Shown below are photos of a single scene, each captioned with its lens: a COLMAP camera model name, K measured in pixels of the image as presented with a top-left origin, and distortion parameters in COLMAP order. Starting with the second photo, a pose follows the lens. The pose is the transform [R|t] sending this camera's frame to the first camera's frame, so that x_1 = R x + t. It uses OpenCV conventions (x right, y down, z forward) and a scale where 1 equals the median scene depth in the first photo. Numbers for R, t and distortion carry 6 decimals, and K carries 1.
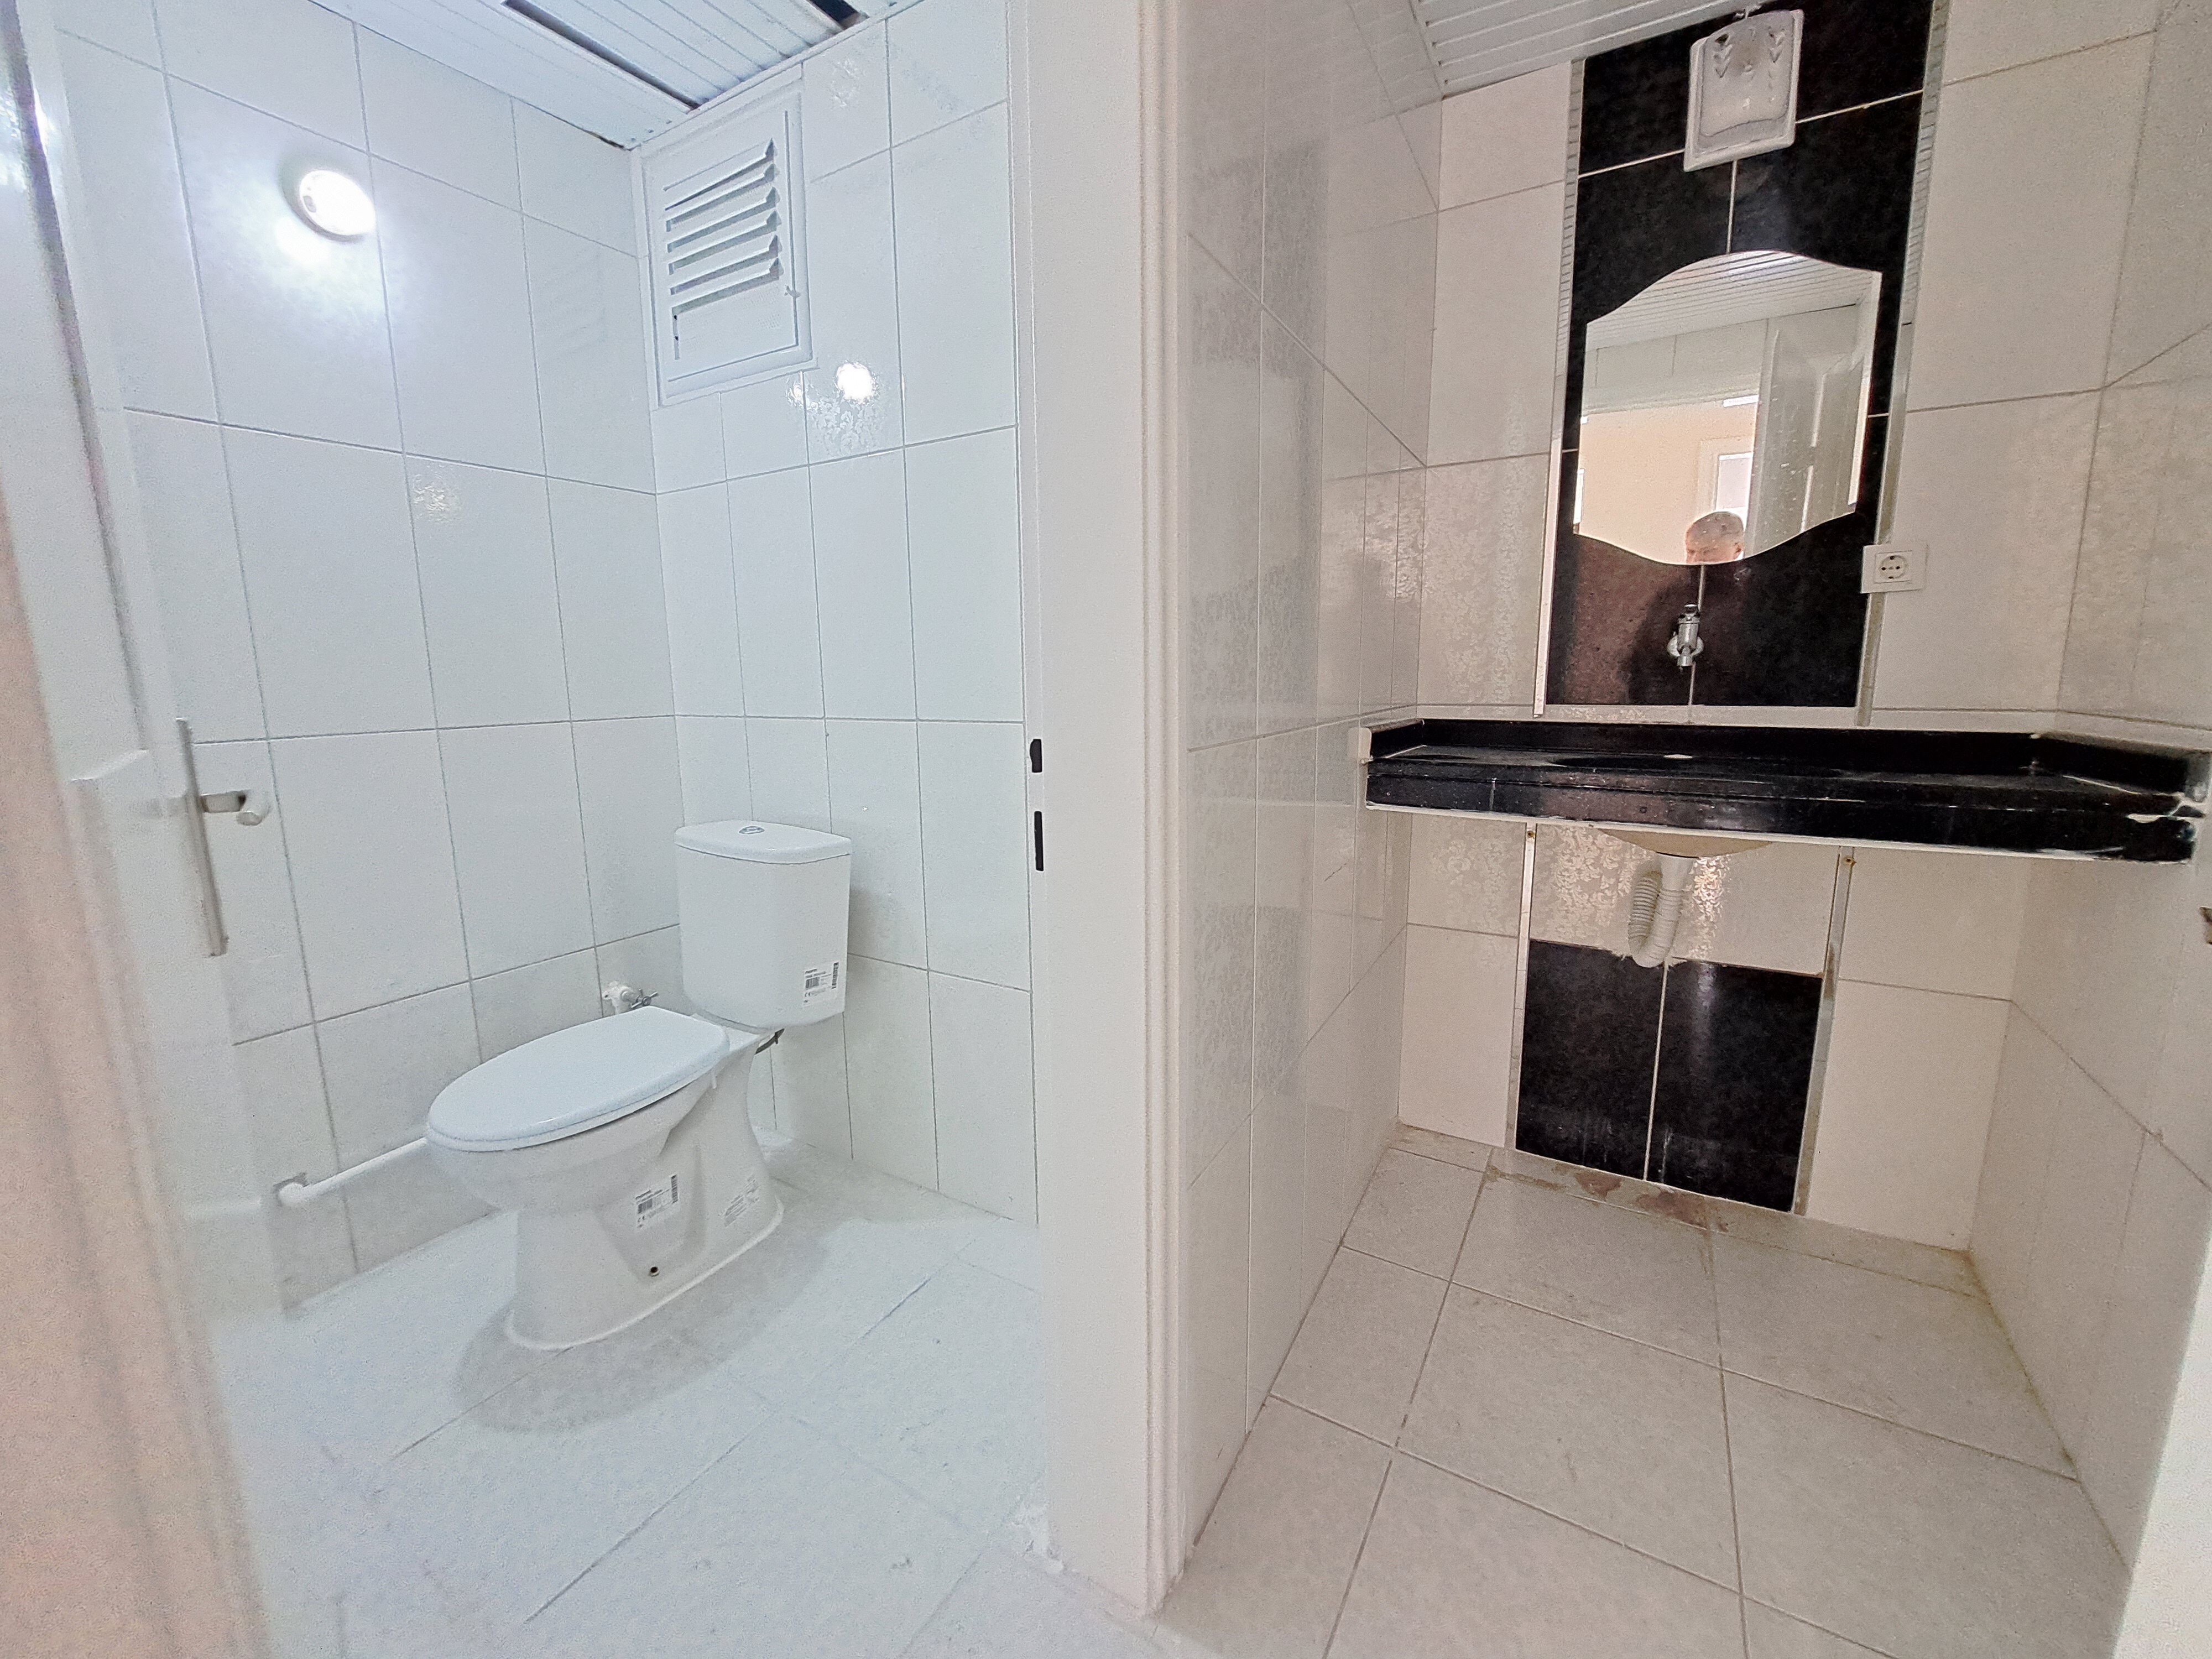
lens RADIAL K [[884.9, 0, 1092.0], [0, 884.9, 822.9], [0, 0, 1]] dist [-0.015431, -0.001079]
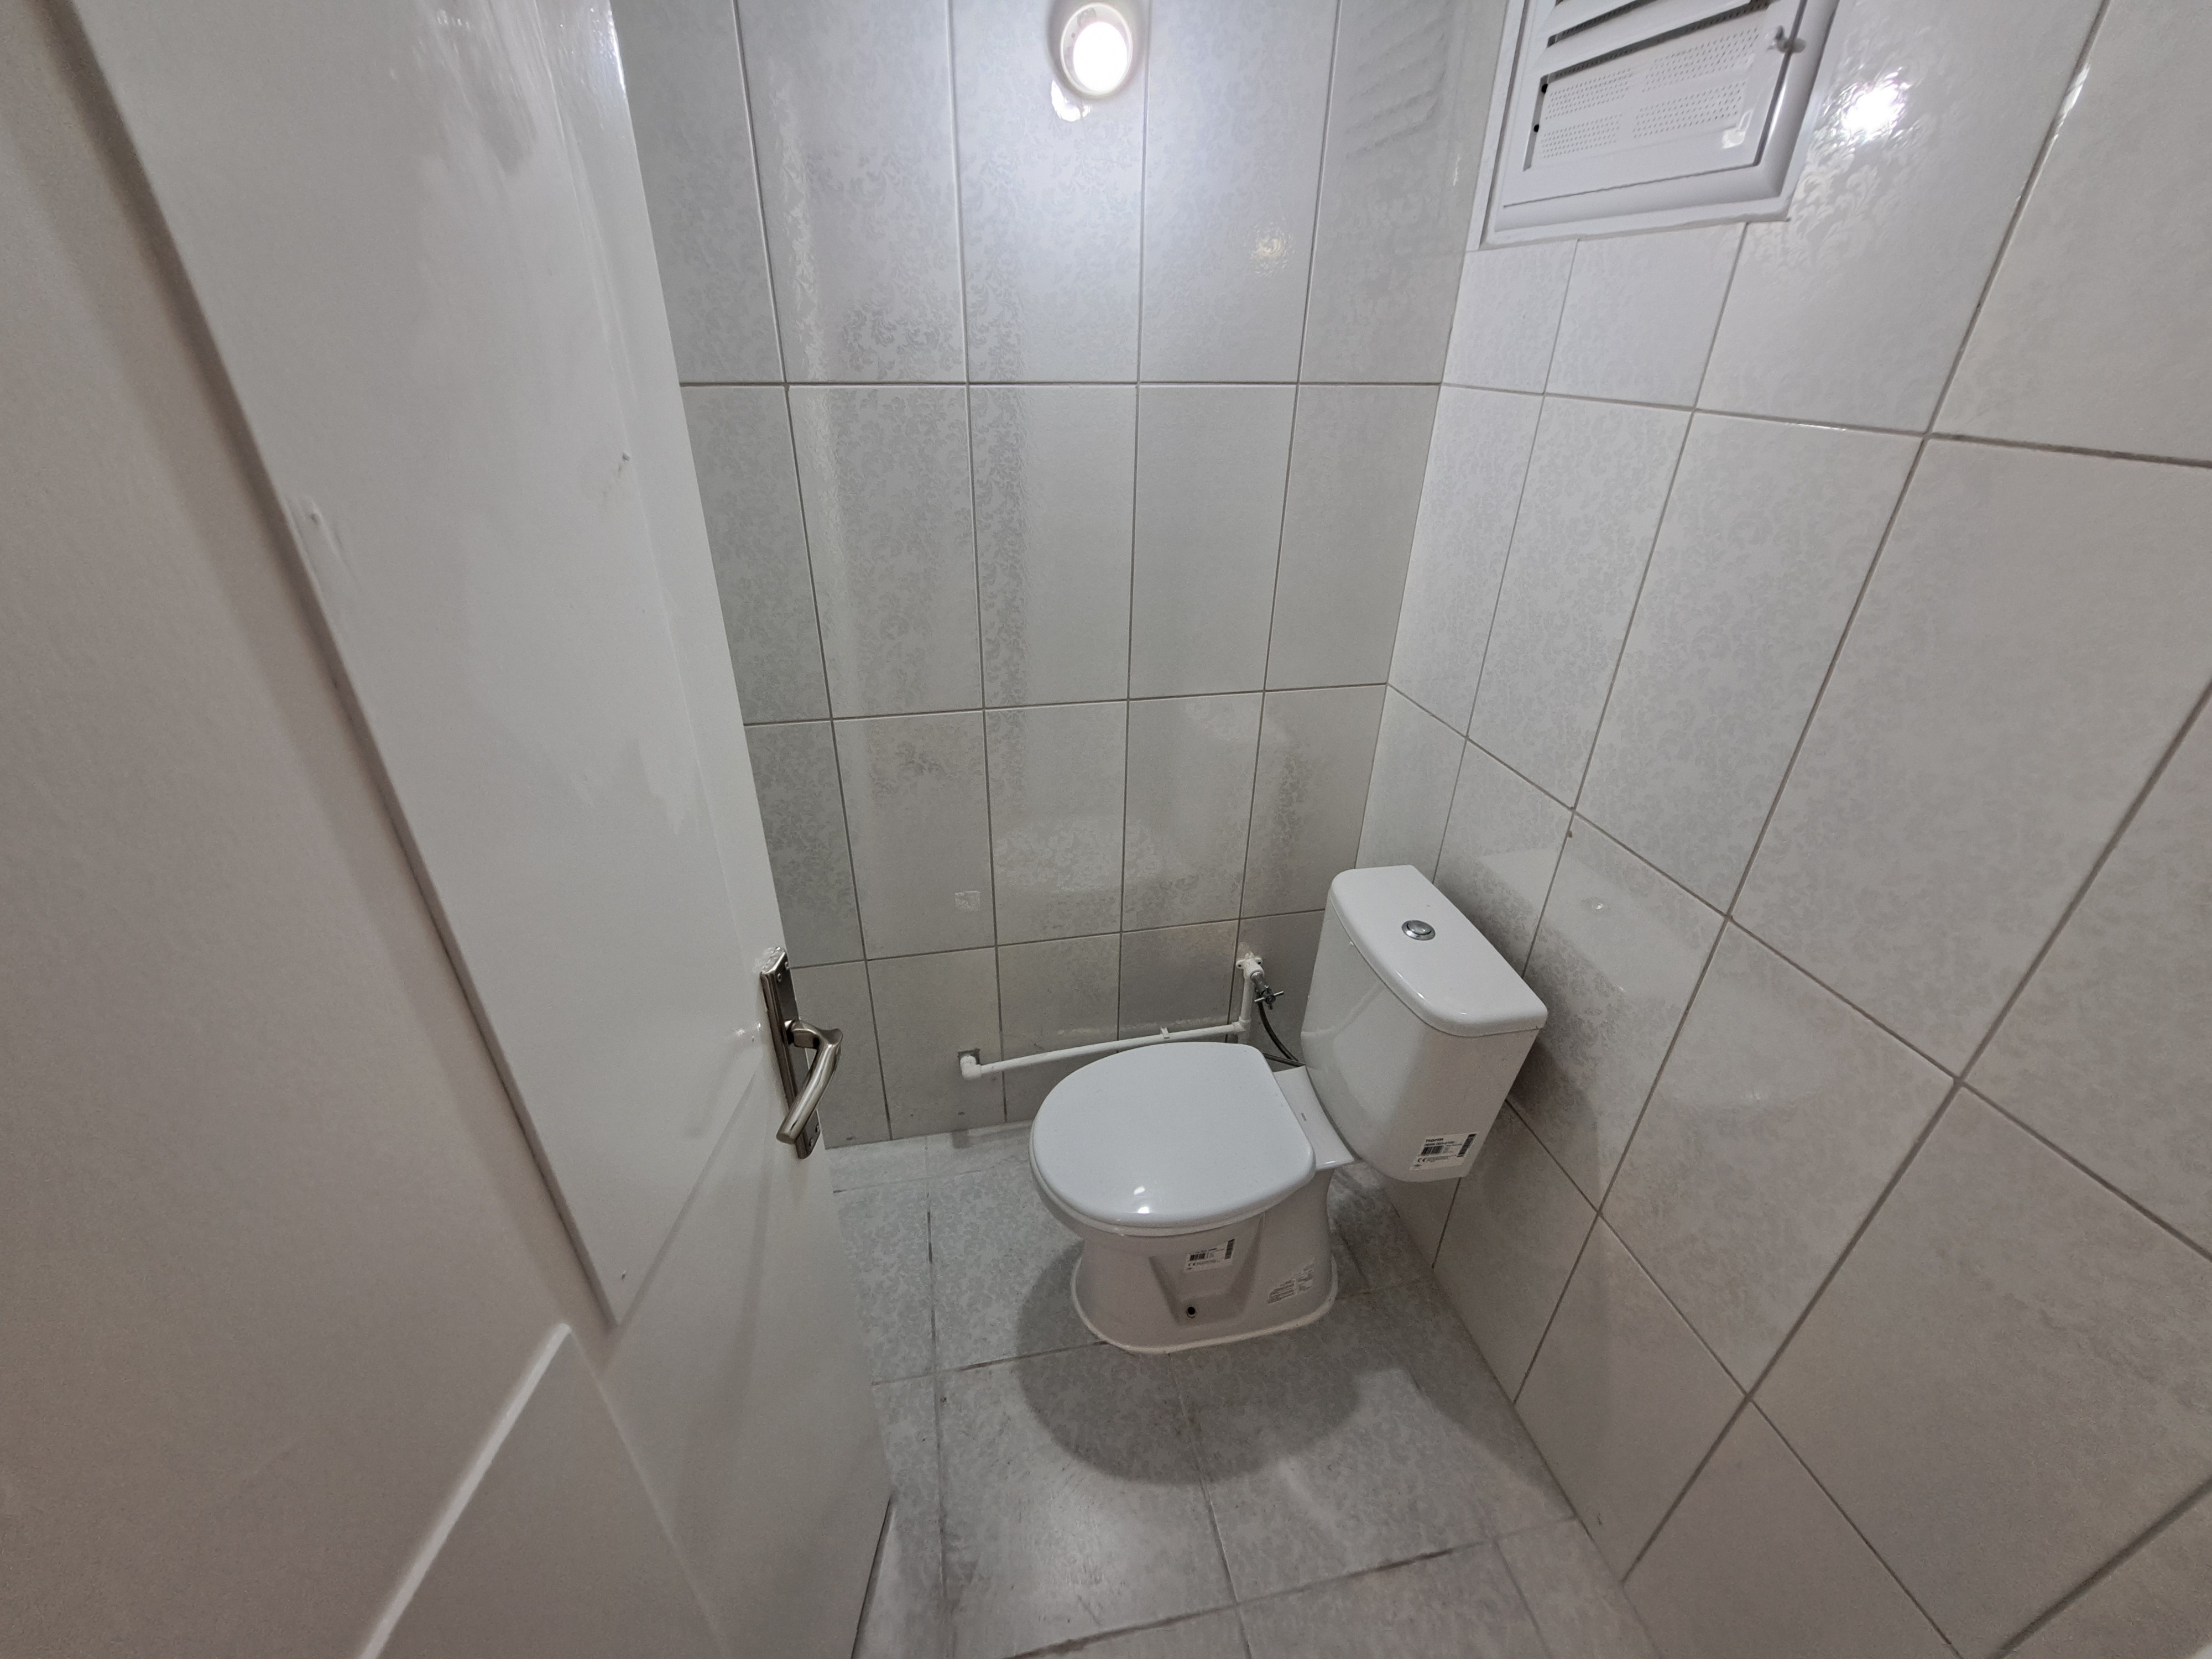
lens RADIAL K [[884.9, 0, 1086.4], [0, 884.9, 808.1], [0, 0, 1]] dist [-0.015431, -0.001079]
pose [[0.679406, 0.365314, -0.636359, -0.149705], [-0.134991, 0.914681, 0.380968, -0.359215], [0.721238, -0.172929, 0.670754, 0.335547]]
